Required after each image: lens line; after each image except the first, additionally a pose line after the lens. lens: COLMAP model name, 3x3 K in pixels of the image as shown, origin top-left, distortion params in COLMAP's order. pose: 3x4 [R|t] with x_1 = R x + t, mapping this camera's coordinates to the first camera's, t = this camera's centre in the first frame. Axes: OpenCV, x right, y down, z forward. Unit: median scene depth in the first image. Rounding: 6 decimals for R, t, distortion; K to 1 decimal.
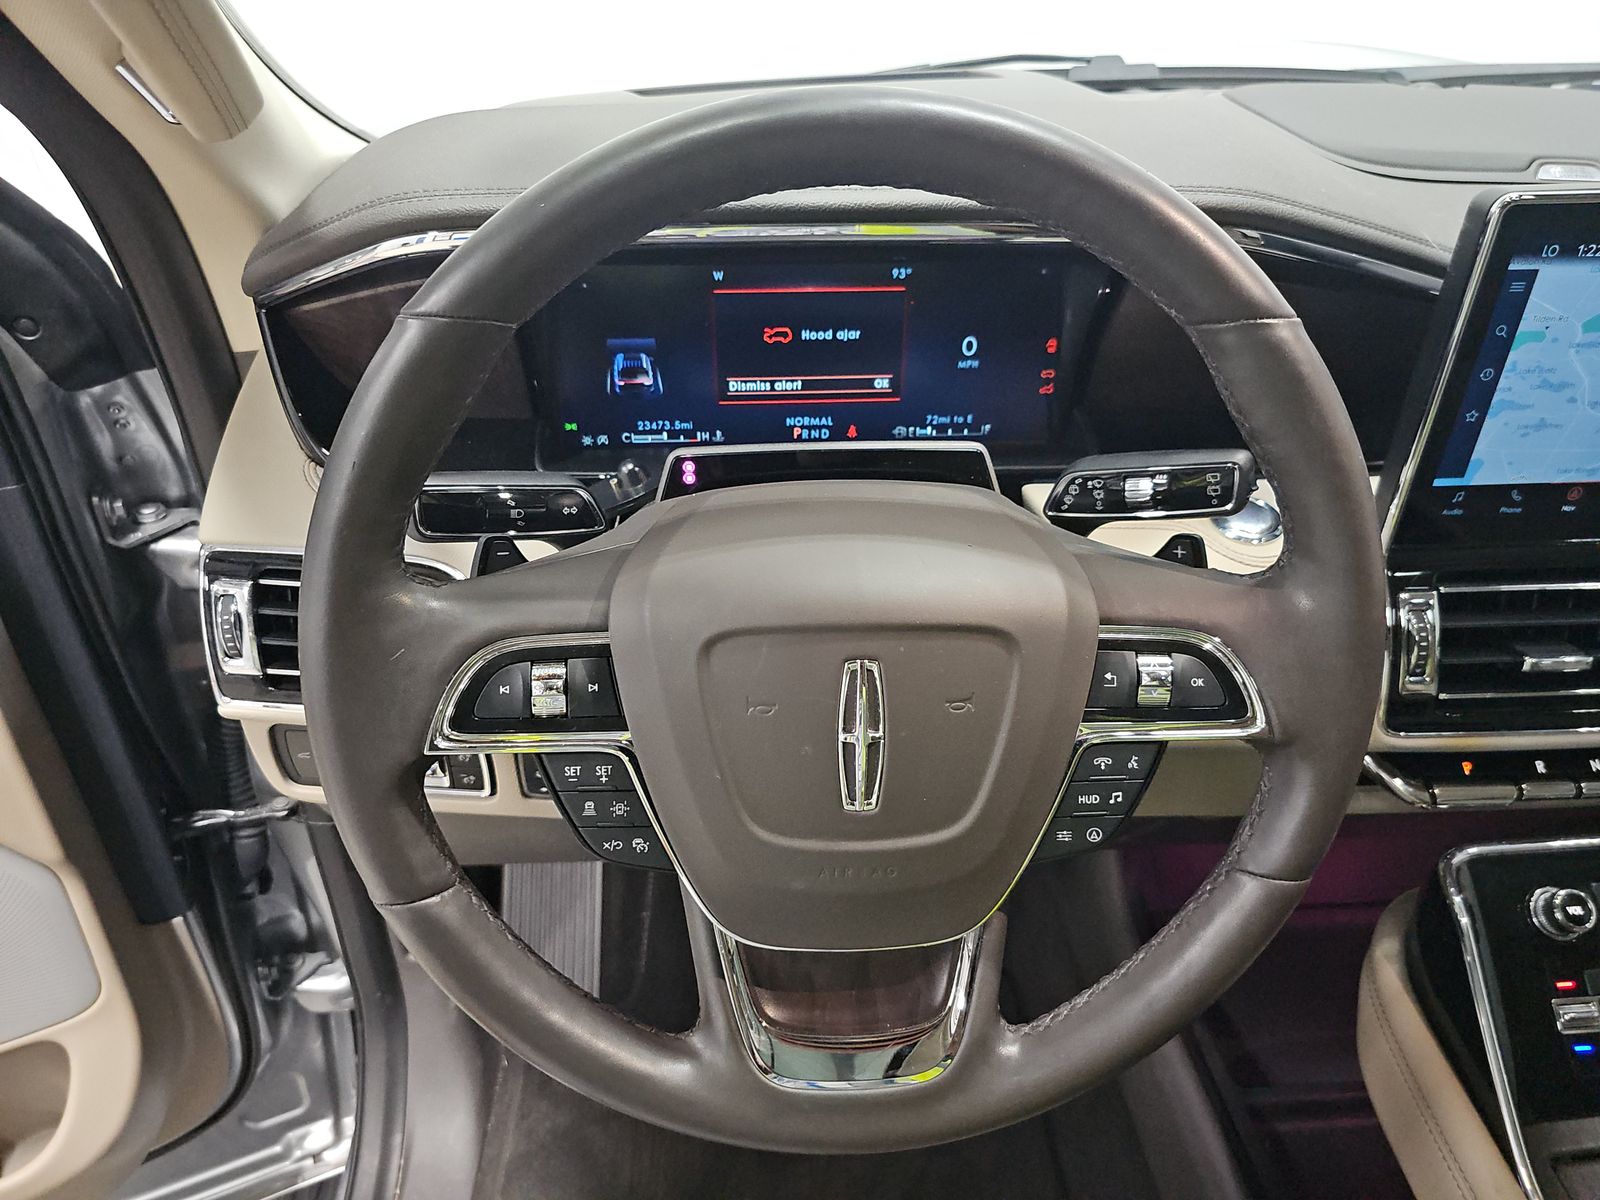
lens RADIAL K [[1087.8, 0, 804.0], [0, 1087.8, 604.8], [0, 0, 1]] dist [0.070277, -0.040961]
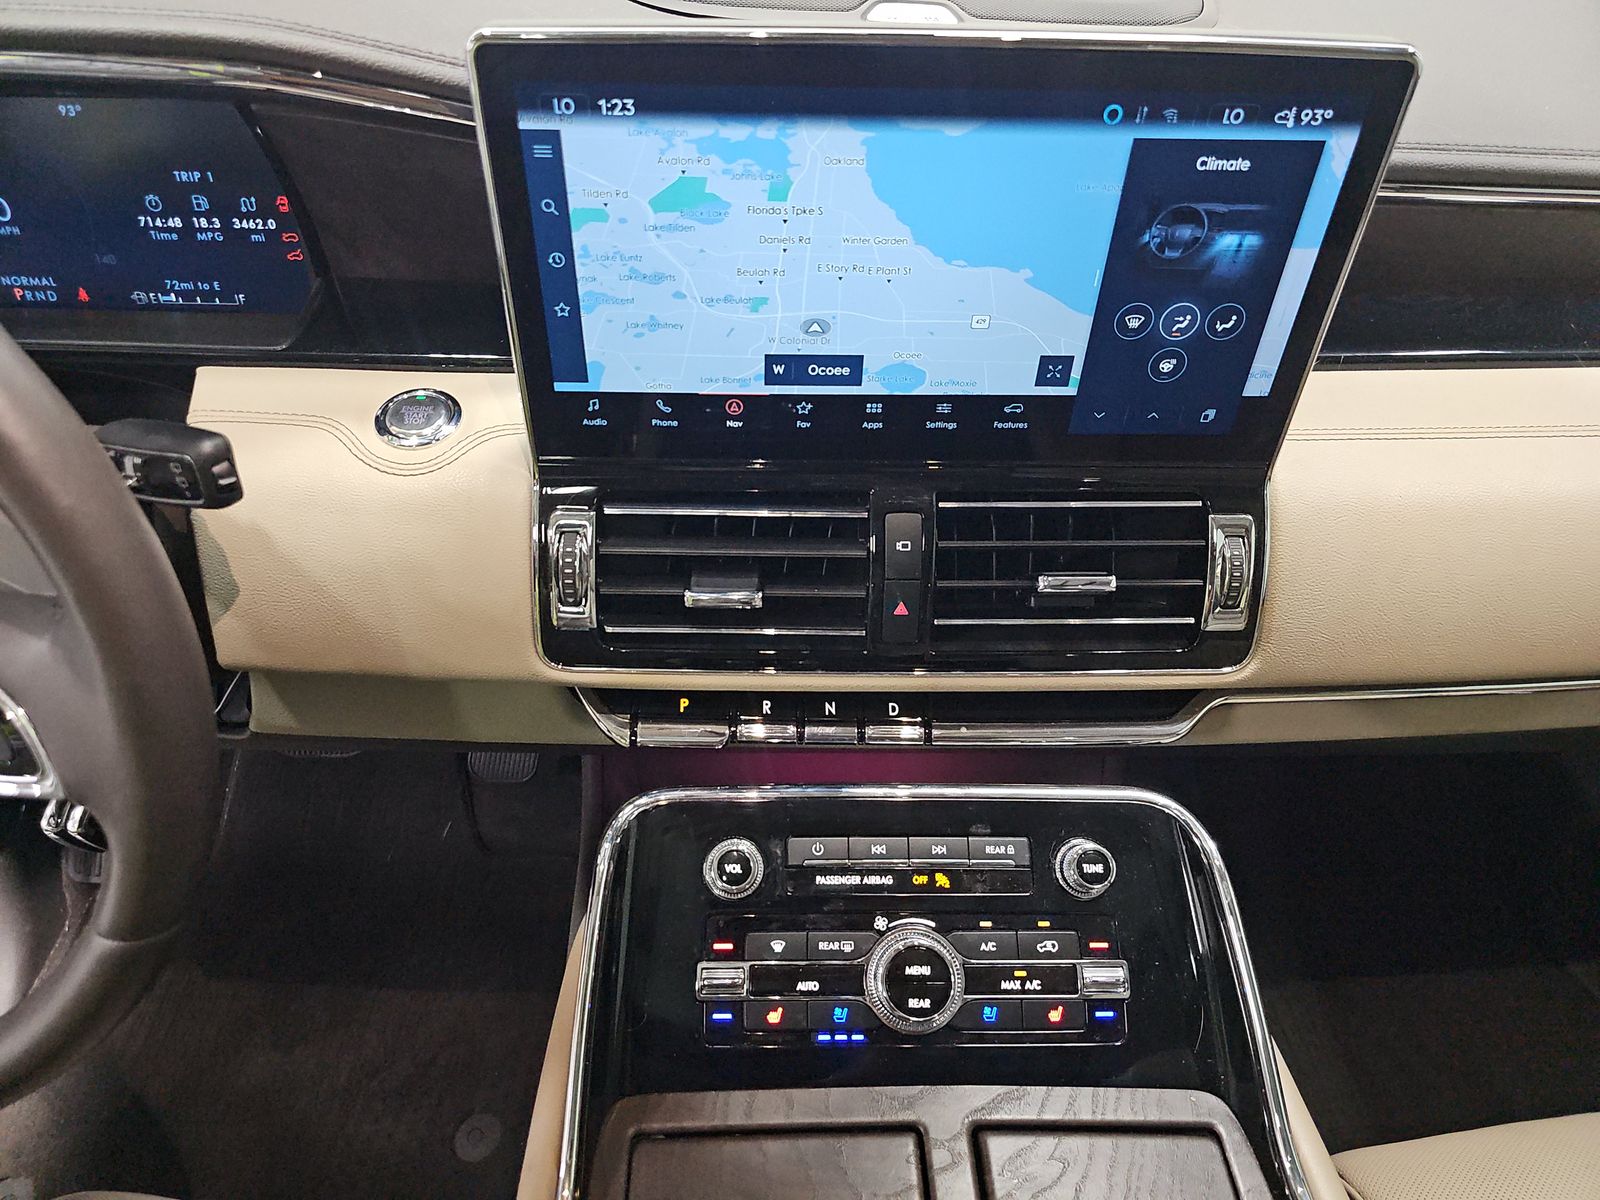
lens RADIAL K [[1087.8, 0, 807.5], [0, 1087.8, 612.3], [0, 0, 1]] dist [0.070277, -0.040961]
pose [[0.988923, 0.072088, -0.129750, 0.808835], [-0.056561, 0.991208, 0.119611, -0.043547], [0.137232, -0.110948, 0.984306, 0.144693]]
